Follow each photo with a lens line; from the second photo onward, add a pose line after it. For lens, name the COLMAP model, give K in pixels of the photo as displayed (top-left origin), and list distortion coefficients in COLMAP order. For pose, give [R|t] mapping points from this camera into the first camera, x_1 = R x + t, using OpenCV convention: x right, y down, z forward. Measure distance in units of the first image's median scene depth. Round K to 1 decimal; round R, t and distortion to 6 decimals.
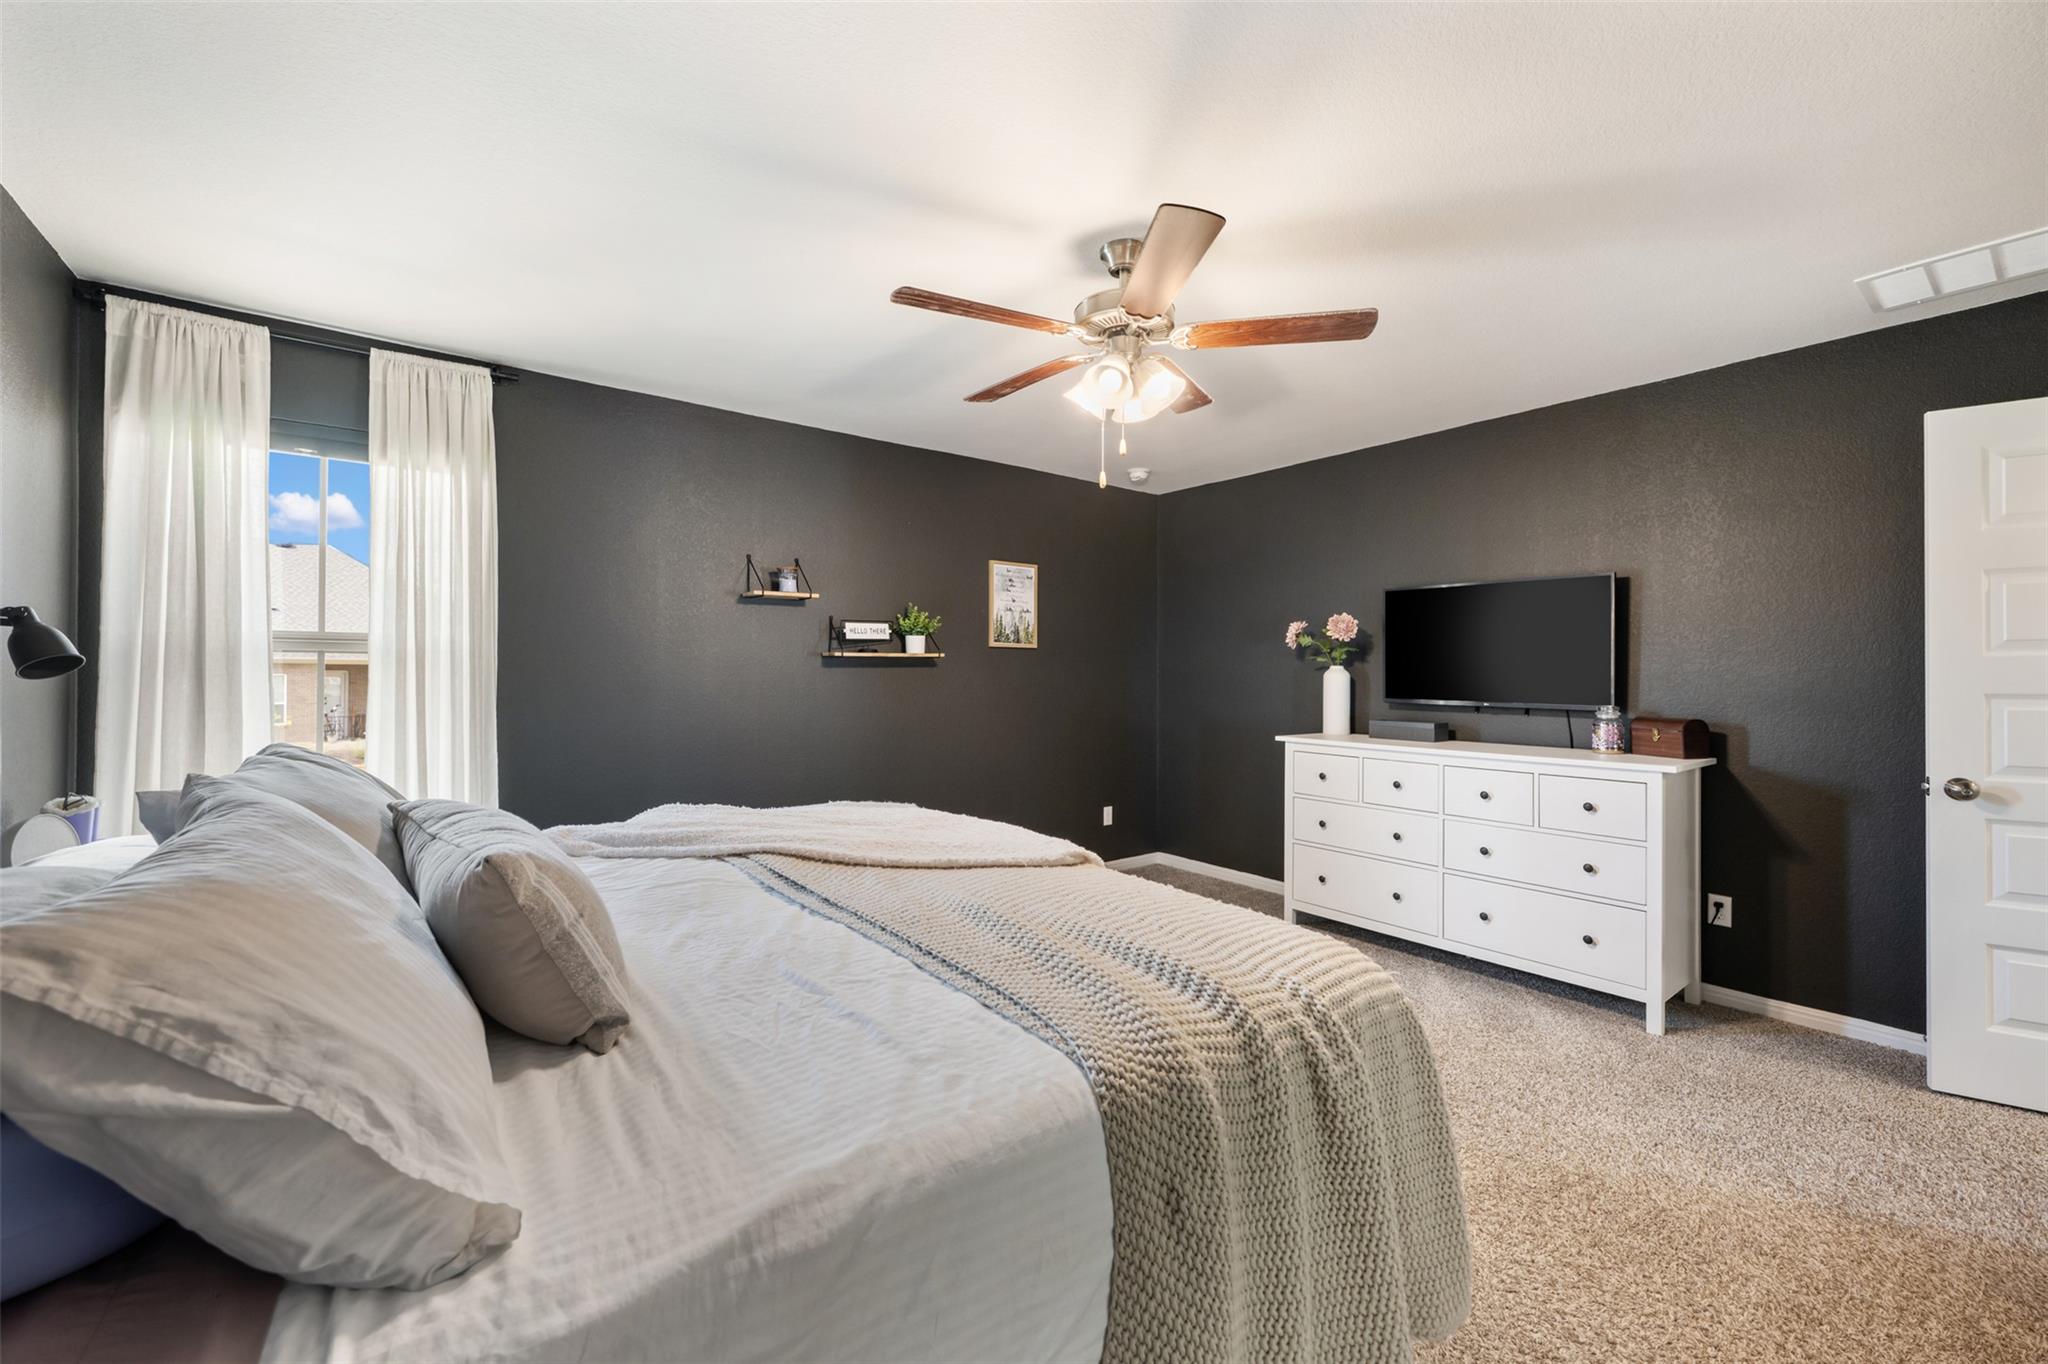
lens RADIAL K [[810.5, 0, 1024.0], [0, 810.5, 682.0], [0, 0, 1]] dist [0.000209, 0.000020]
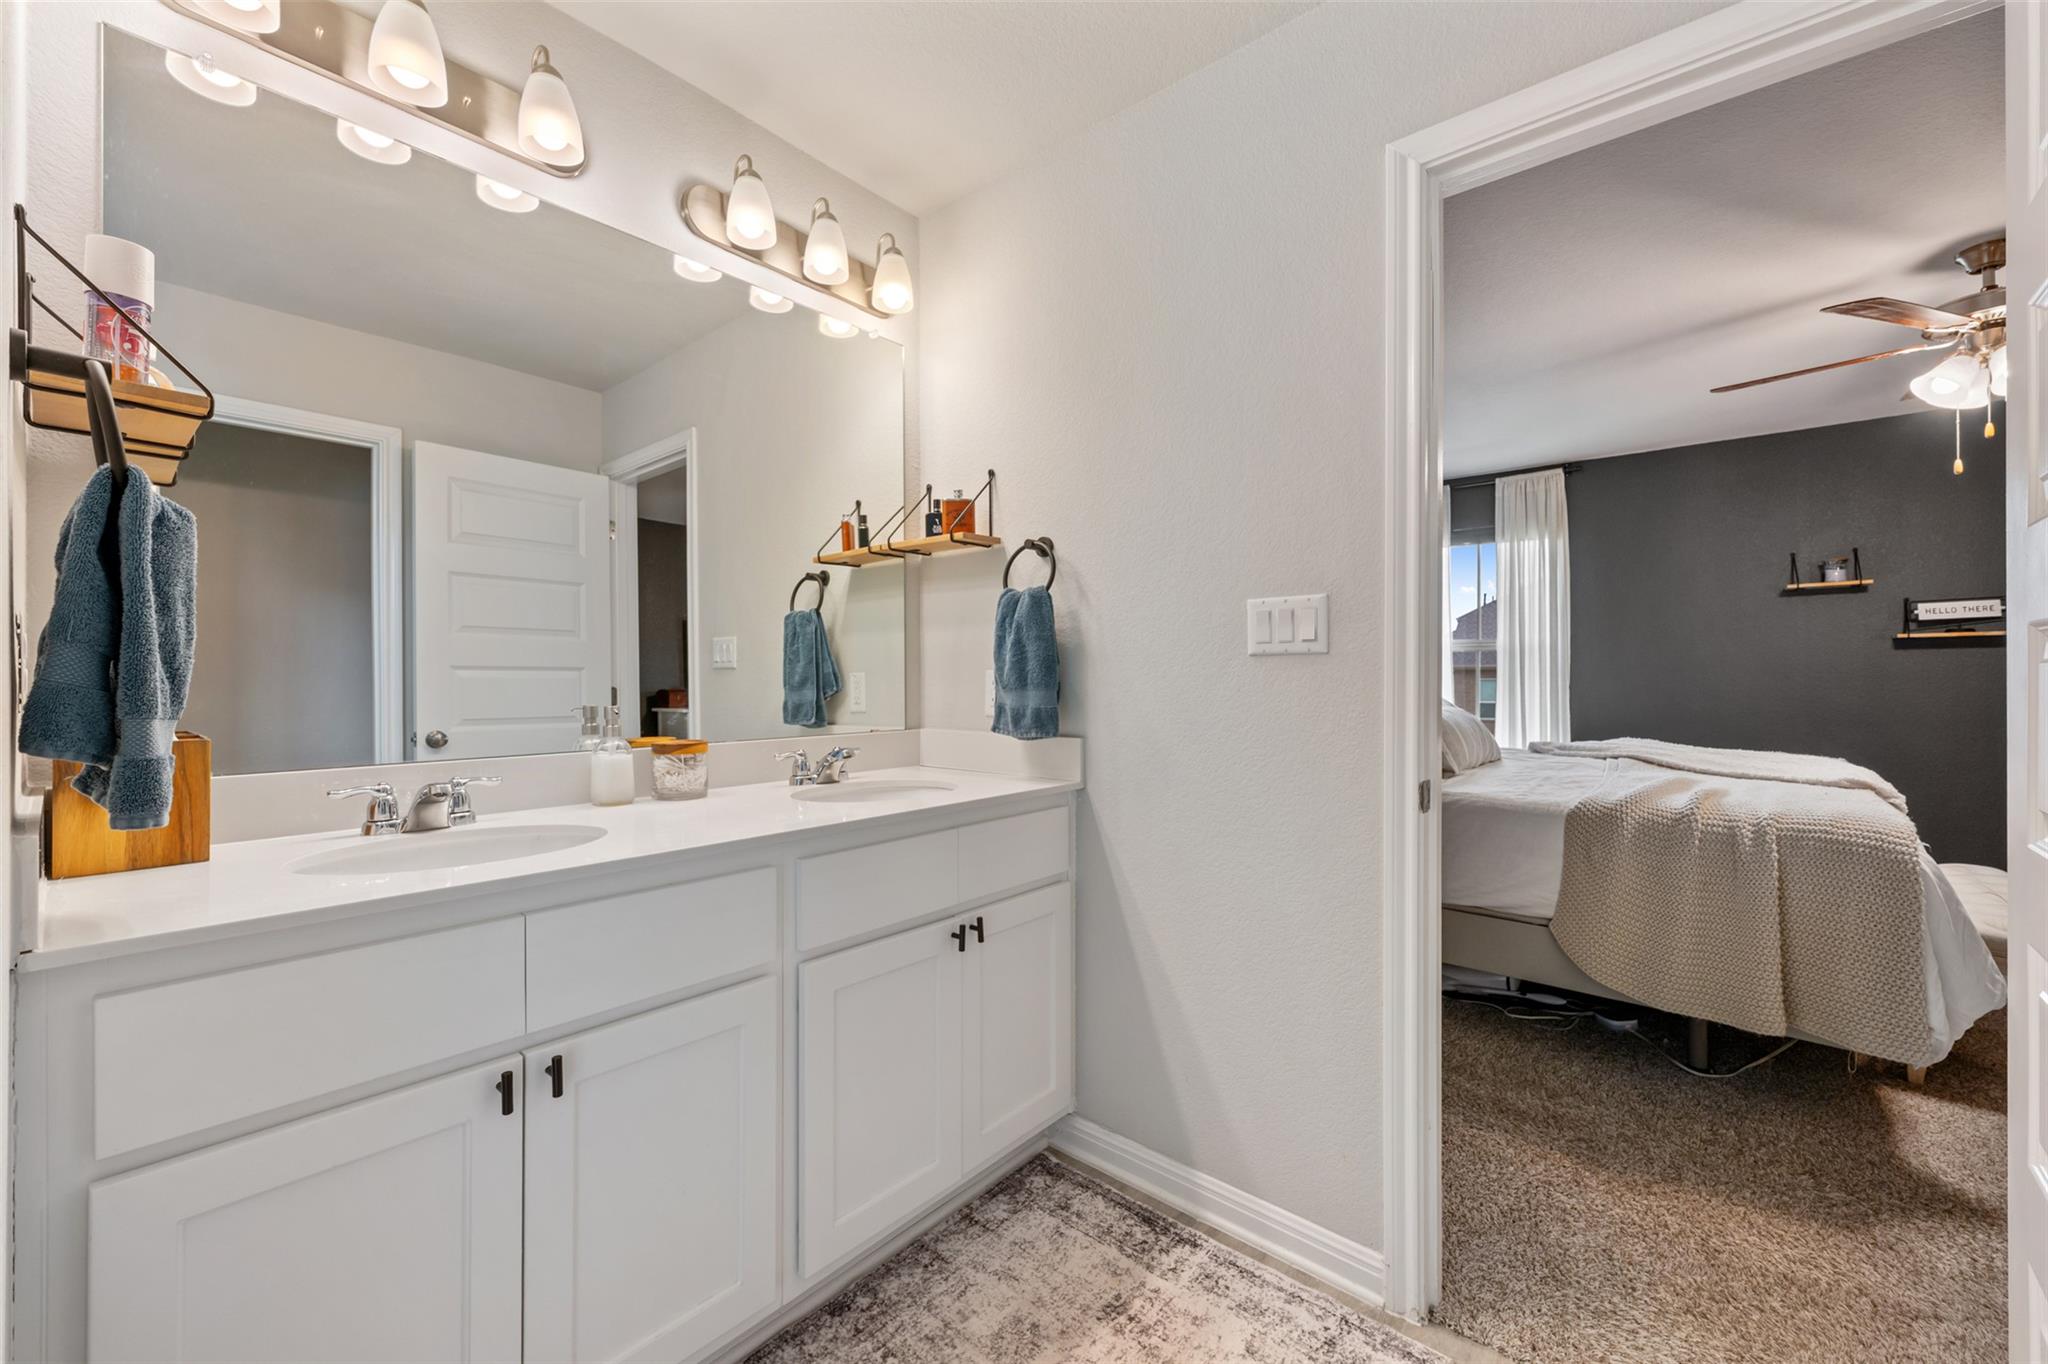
lens RADIAL K [[810.5, 0, 1024.0], [0, 810.5, 682.0], [0, 0, 1]] dist [0.000209, 0.000020]
pose [[0.216000, -0.006982, -0.976368, 0.528617], [-0.004902, 0.999954, -0.008235, 0.037203], [0.976381, 0.006565, 0.215955, -0.289477]]
